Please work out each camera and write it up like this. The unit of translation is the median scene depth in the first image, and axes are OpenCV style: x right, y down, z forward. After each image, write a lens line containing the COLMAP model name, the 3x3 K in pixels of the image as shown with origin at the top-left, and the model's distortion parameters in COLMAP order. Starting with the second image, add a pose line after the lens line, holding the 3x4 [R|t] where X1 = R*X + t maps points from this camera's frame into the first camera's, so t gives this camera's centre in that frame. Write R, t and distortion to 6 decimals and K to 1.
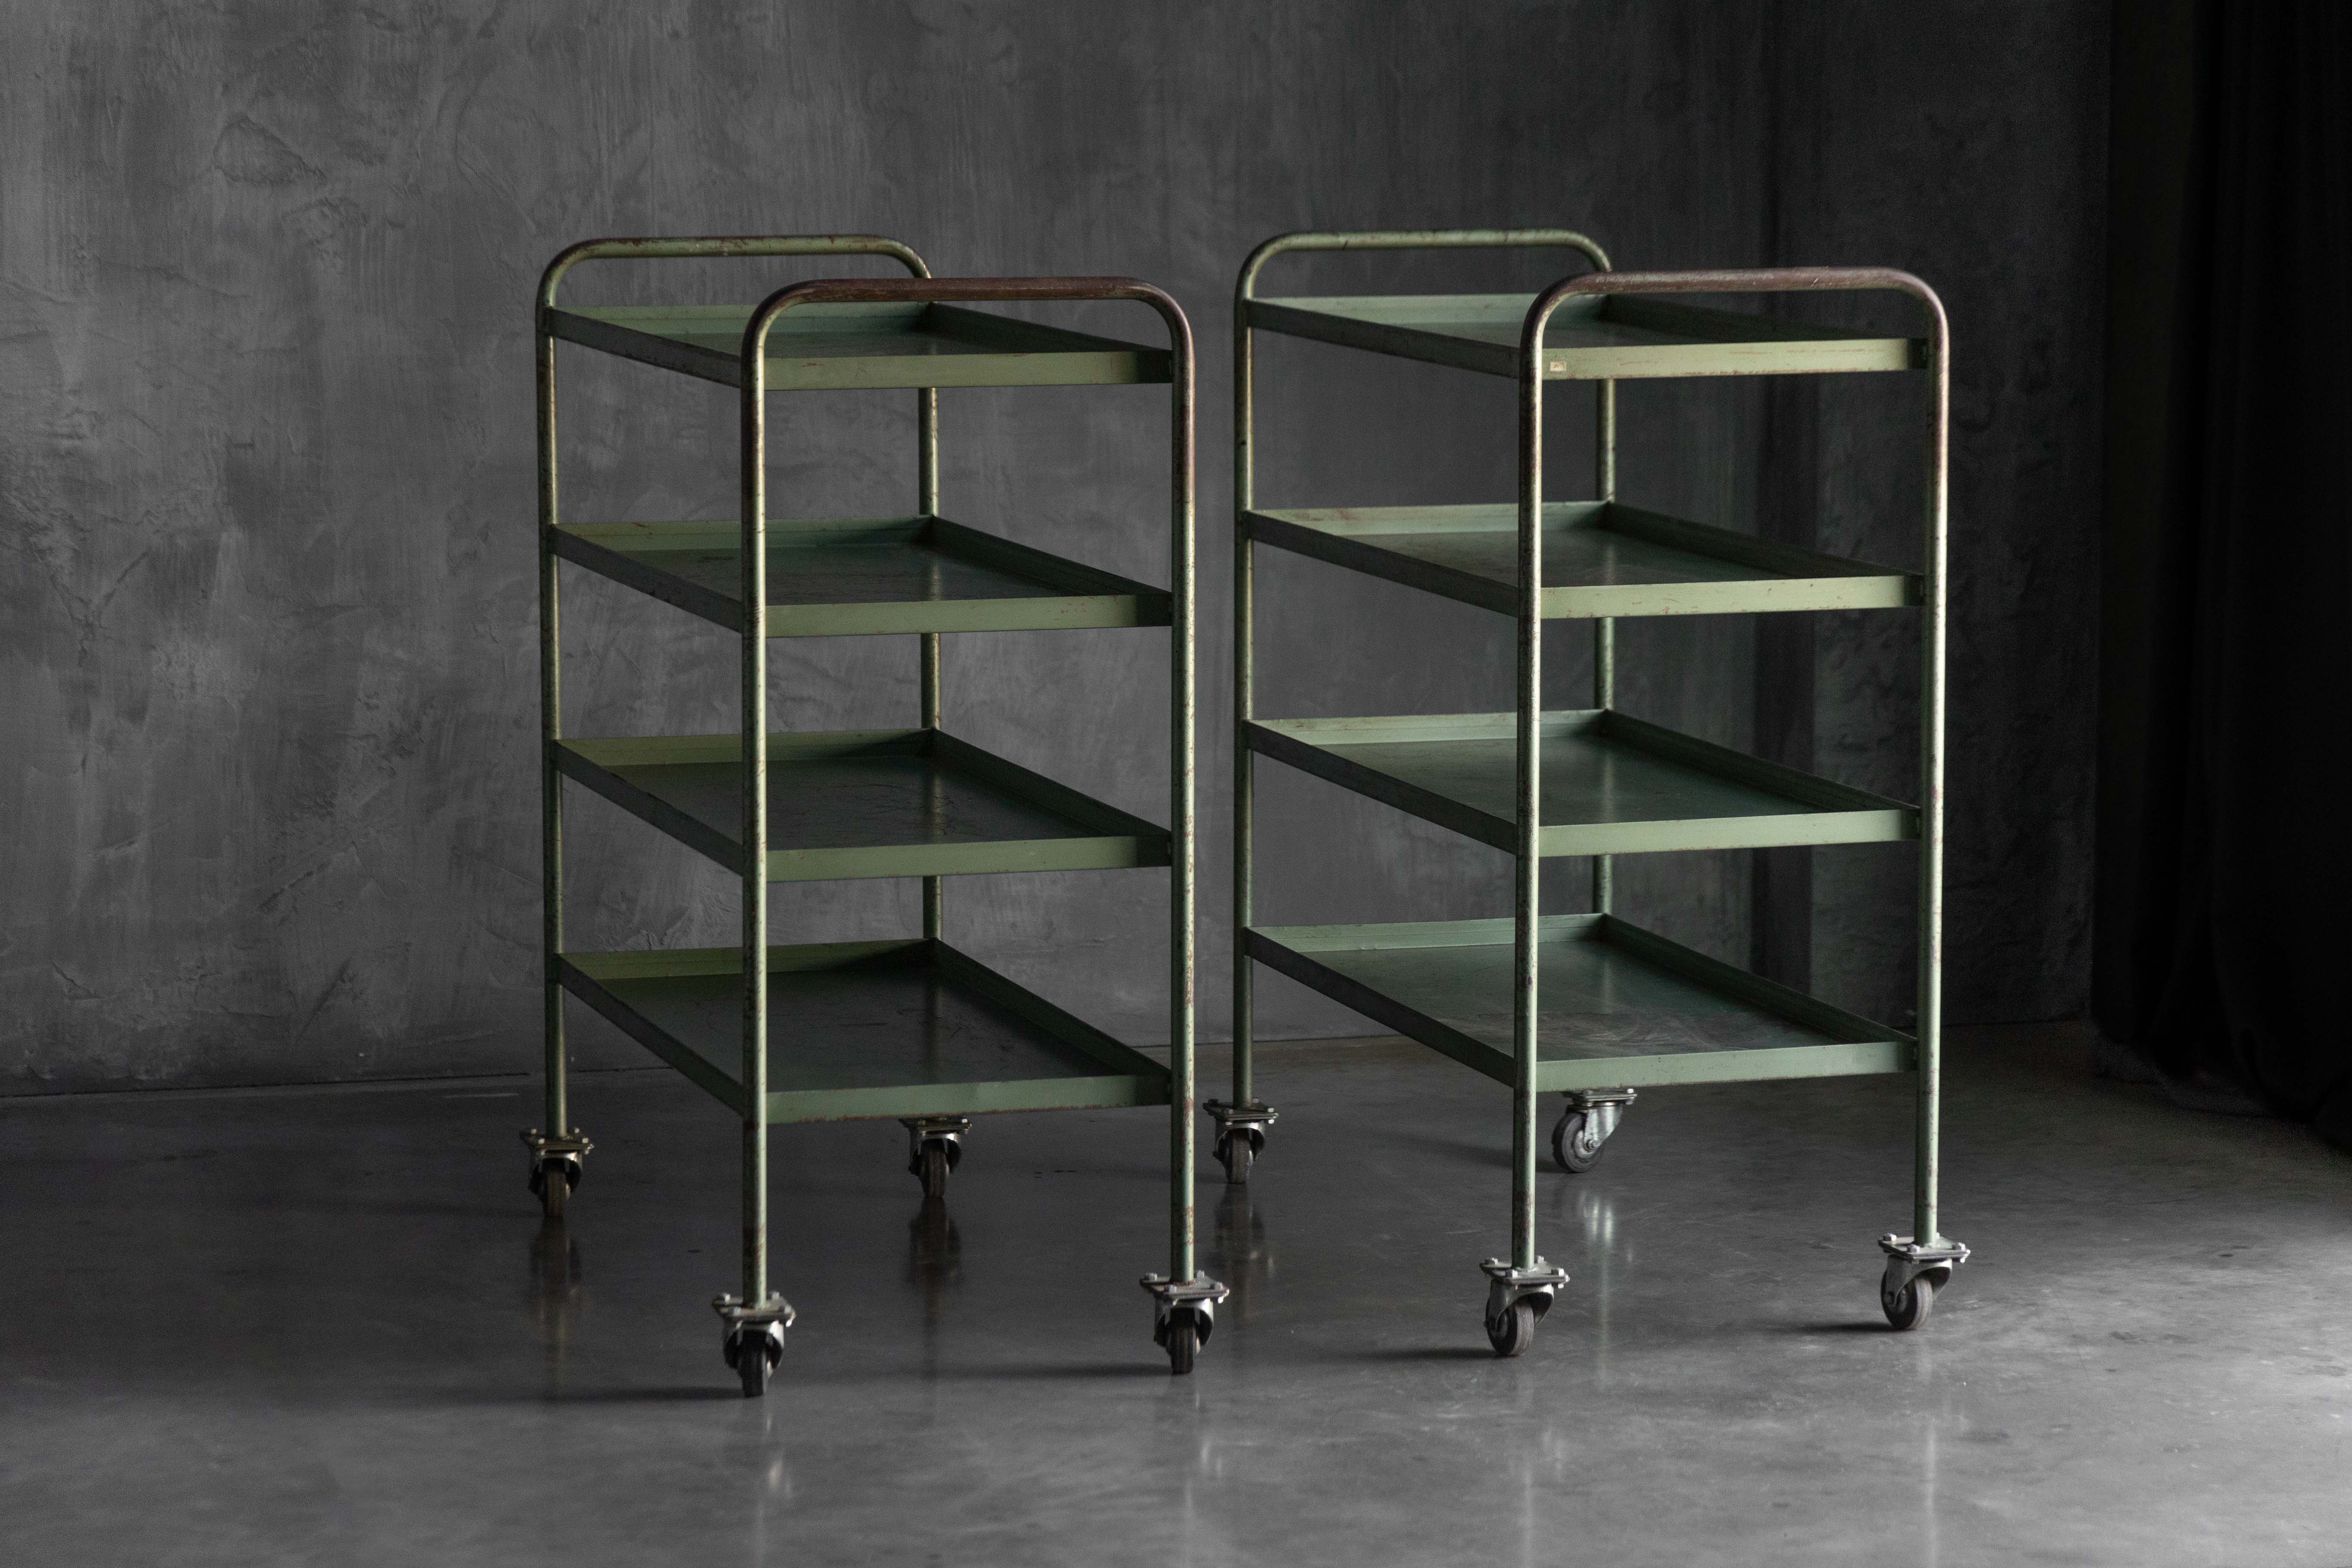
lens RADIAL K [[7270.6, 0, 1242.5], [0, 7270.6, 808.2], [0, 0, 1]] dist [0.122510, 0.000000]
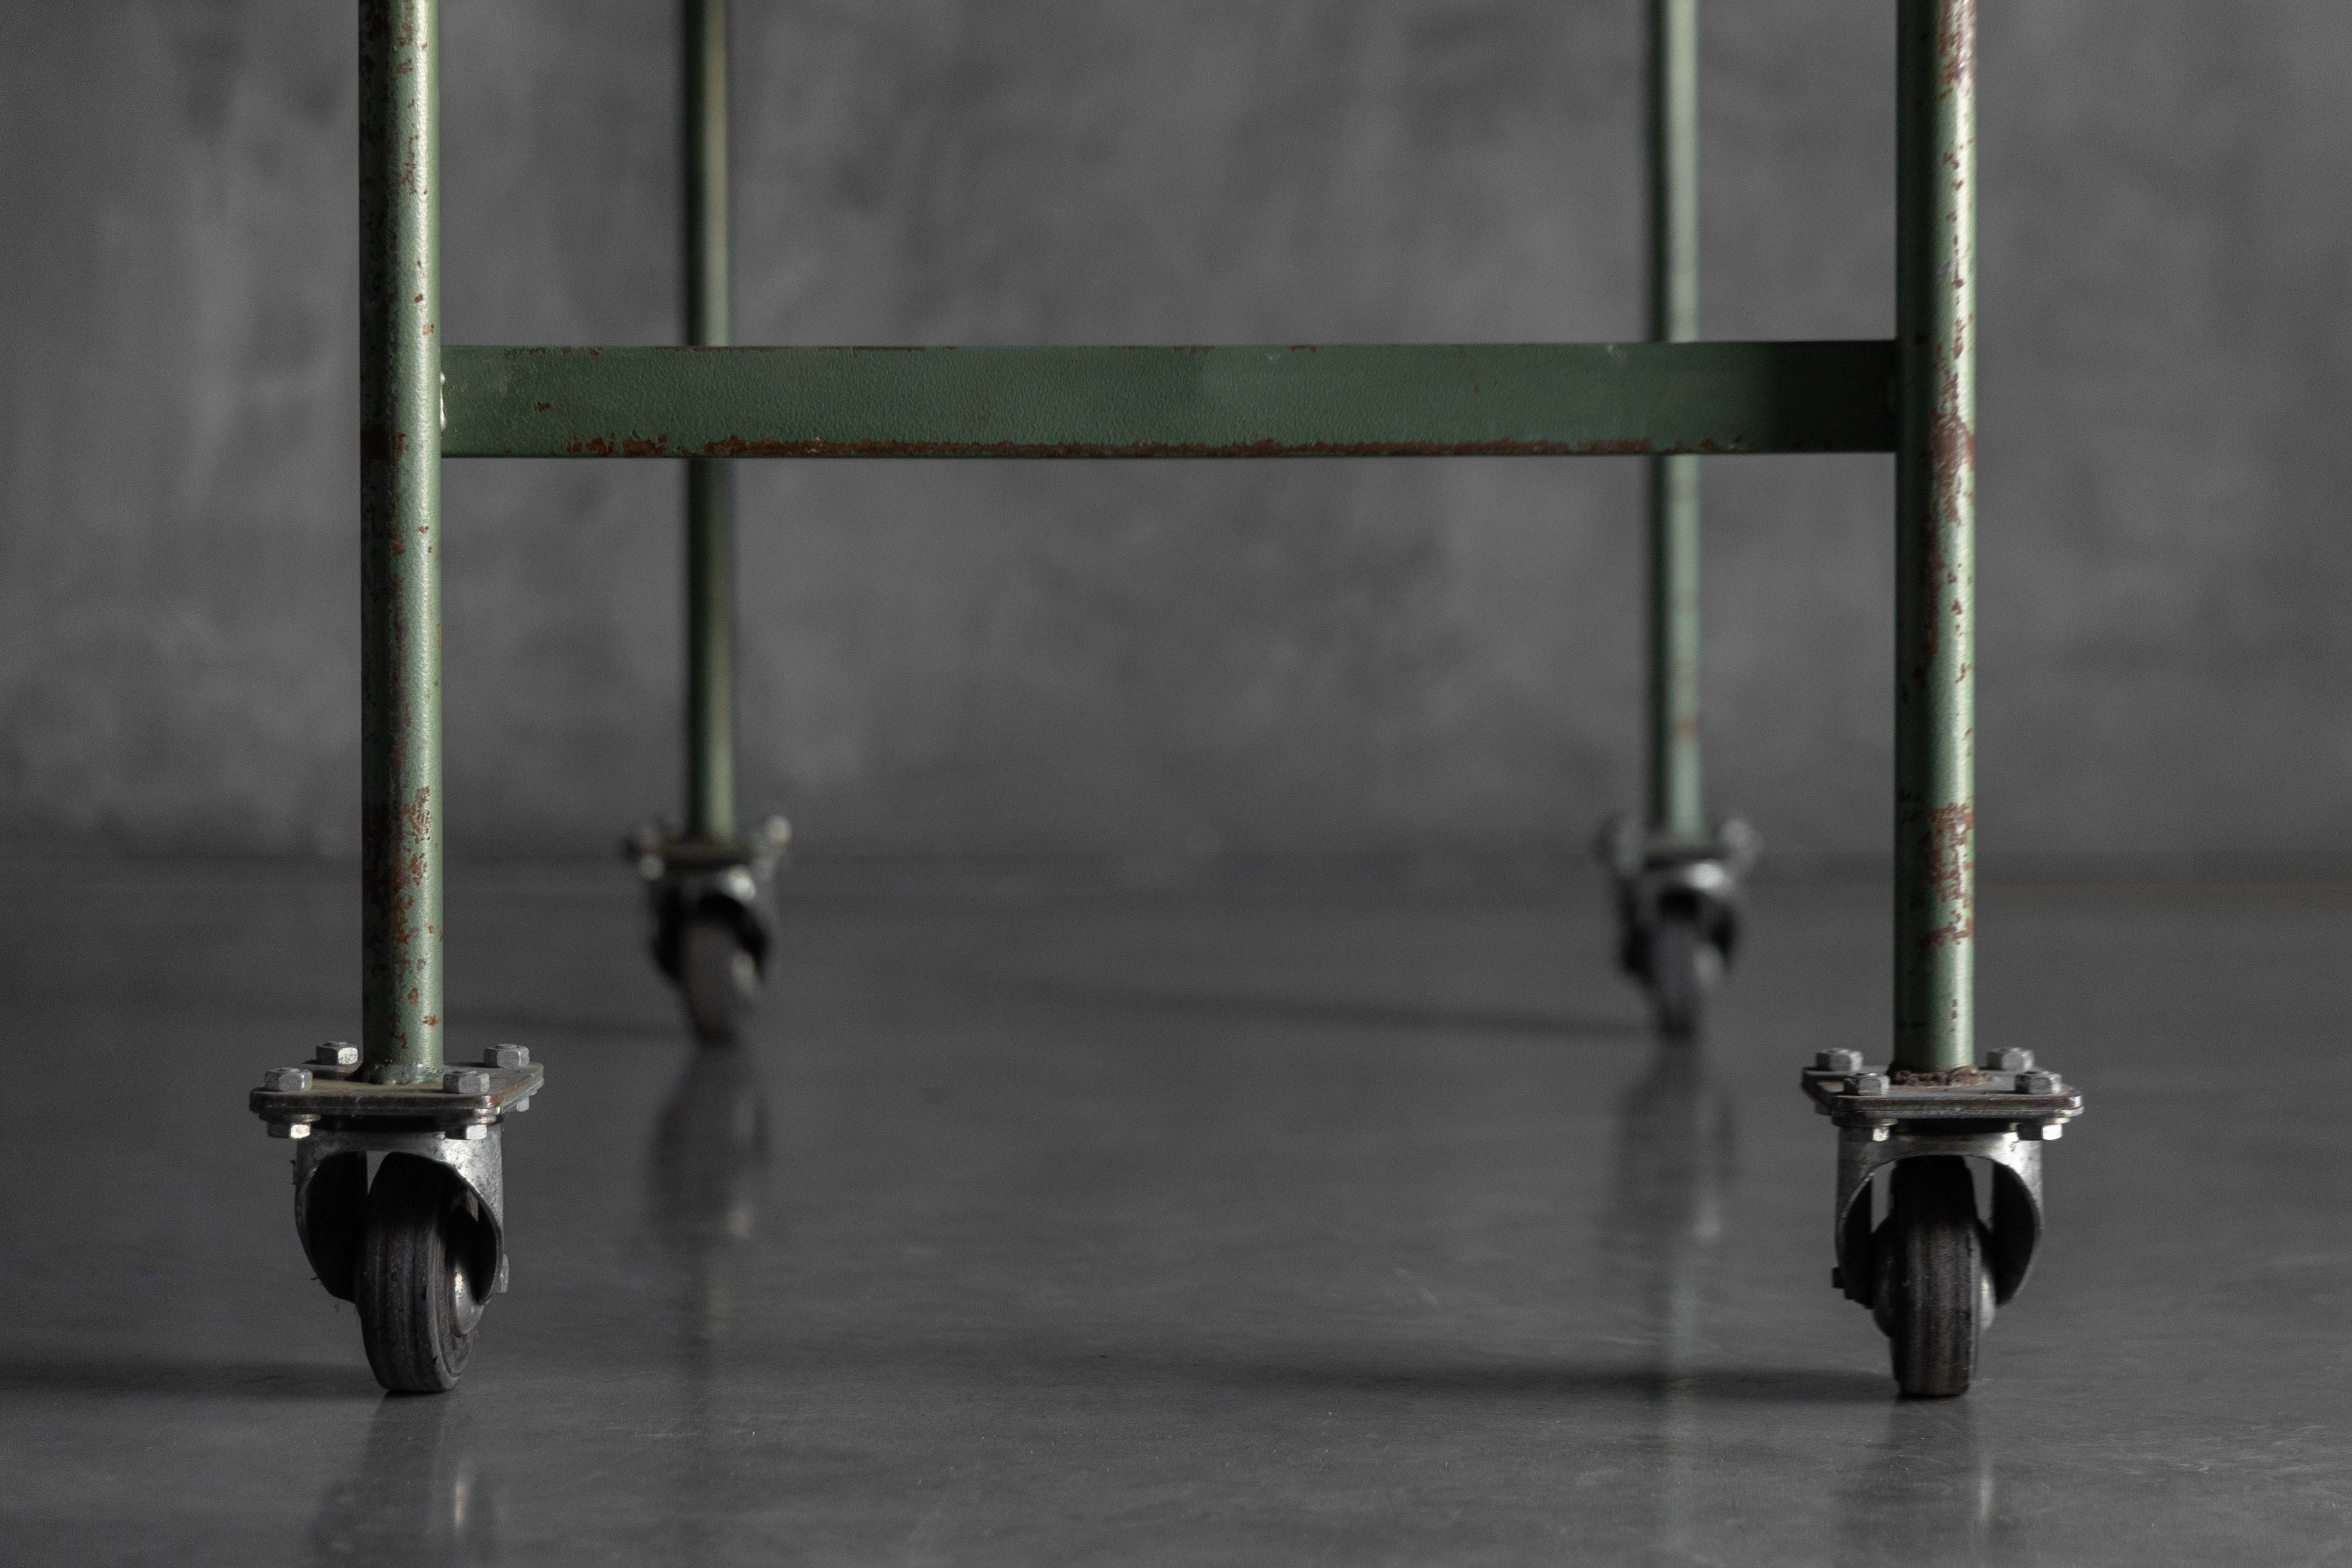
lens RADIAL K [[6002.9, 0, 1196.3], [0, 6002.9, 782.7], [0, 0, 1]] dist [0.084399, 0.000000]
pose [[0.955065, 0.012317, -0.296139, 0.027909], [-0.032499, 0.997464, -0.063326, 0.057180], [0.294608, 0.070105, 0.953043, 0.625783]]
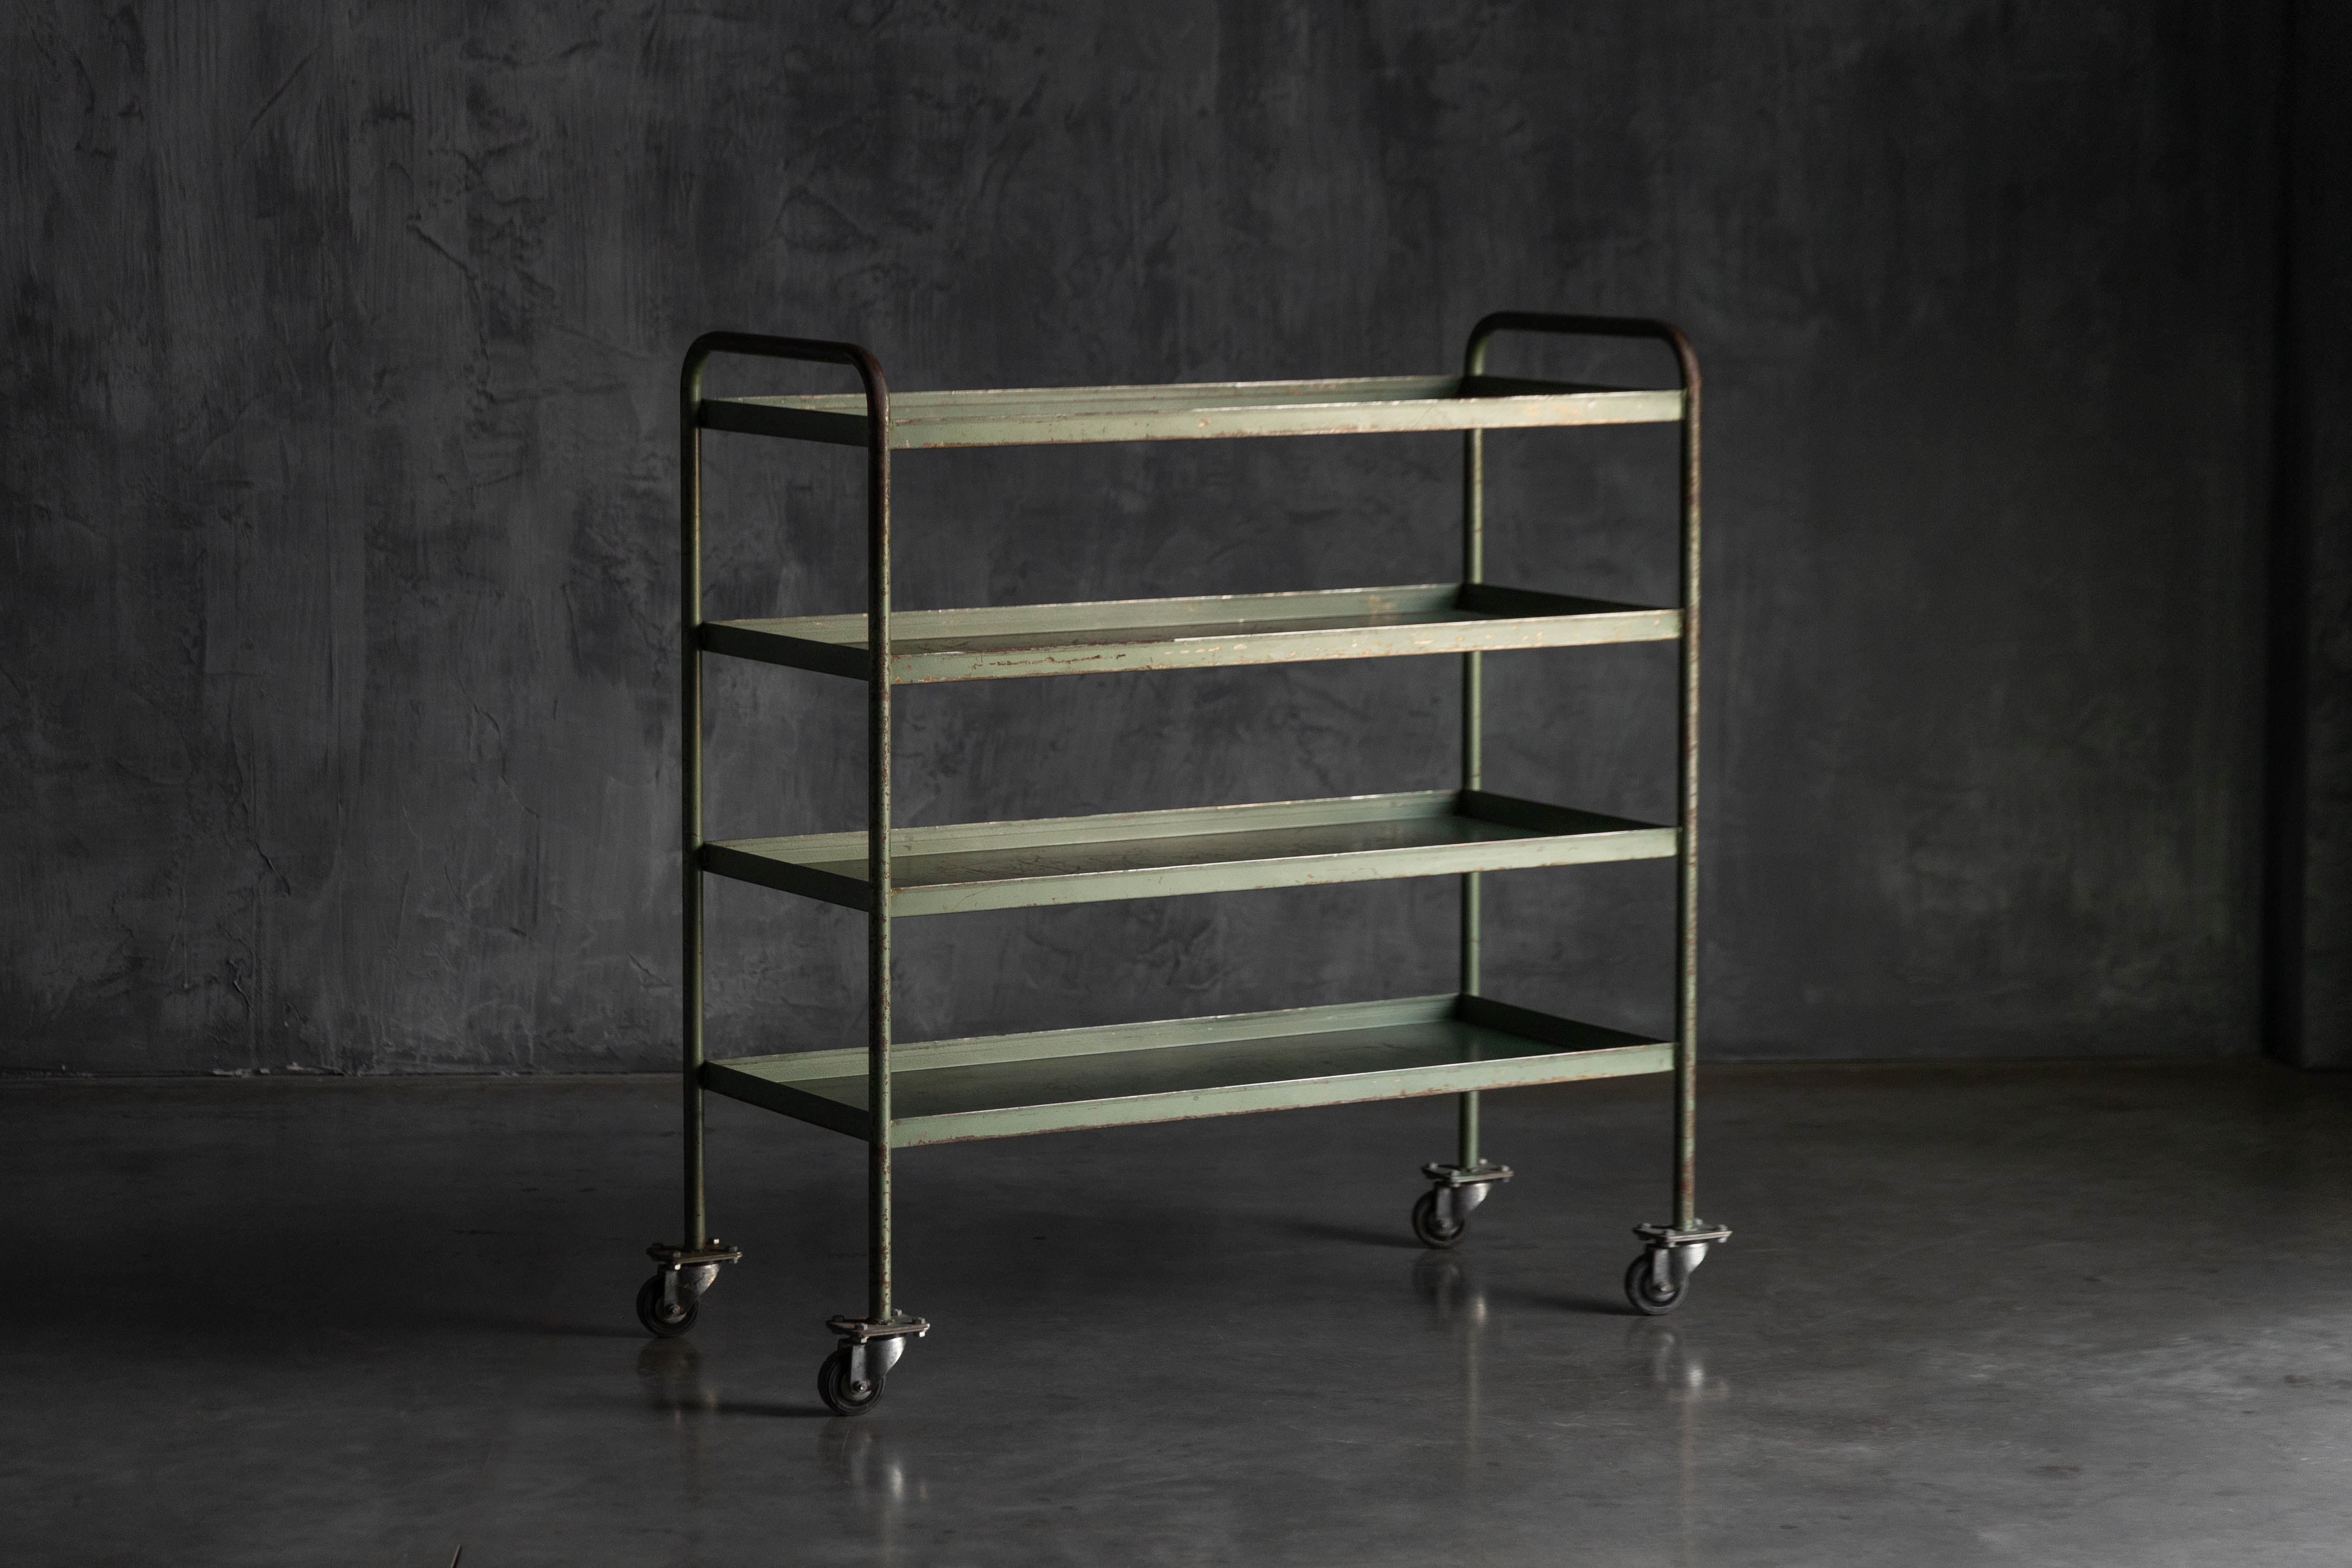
lens RADIAL K [[6636.2, 0, 1122.8], [0, 6636.2, 784.7], [0, 0, 1]] dist [0.072141, 0.000000]
pose [[0.964707, 0.022223, -0.262385, 0.172401], [-0.023652, 0.999718, -0.002289, -0.003864], [0.262261, 0.008414, 0.964960, 0.047170]]
